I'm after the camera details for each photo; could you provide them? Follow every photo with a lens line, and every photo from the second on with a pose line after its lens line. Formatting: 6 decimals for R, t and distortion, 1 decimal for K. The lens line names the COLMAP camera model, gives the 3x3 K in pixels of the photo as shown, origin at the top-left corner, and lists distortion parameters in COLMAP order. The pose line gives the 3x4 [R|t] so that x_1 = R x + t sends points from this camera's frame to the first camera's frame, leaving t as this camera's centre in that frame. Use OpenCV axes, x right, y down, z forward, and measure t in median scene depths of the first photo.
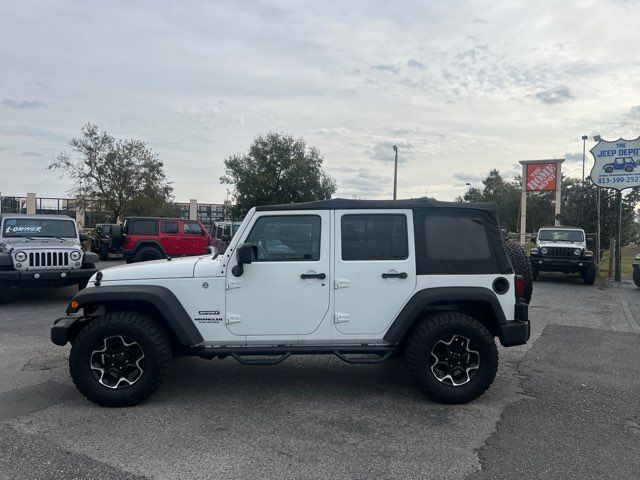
lens RADIAL K [[472.5, 0, 320.0], [0, 472.5, 240.0], [0, 0, 1]] dist [0.060685, -0.082699]
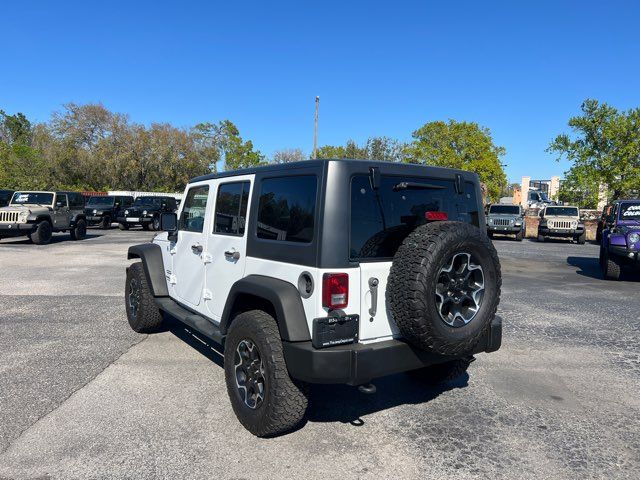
lens RADIAL K [[481.3, 0, 322.4], [0, 481.3, 235.2], [0, 0, 1]] dist [0.067426, -0.093324]
pose [[0.528759, 0.048449, -0.847388, 0.949259], [-0.027931, 0.998822, 0.039679, 0.002723], [0.848312, 0.002688, 0.529490, 0.672598]]
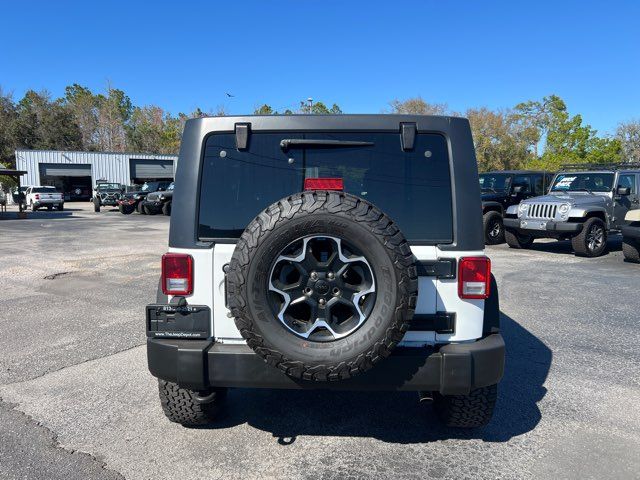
lens RADIAL K [[481.3, 0, 322.4], [0, 481.3, 235.2], [0, 0, 1]] dist [0.067426, -0.093324]
pose [[-0.102596, 0.078936, -0.991586, 0.940884], [-0.015057, 0.996609, 0.080894, 0.010673], [0.994609, 0.023230, -0.101059, 1.236858]]
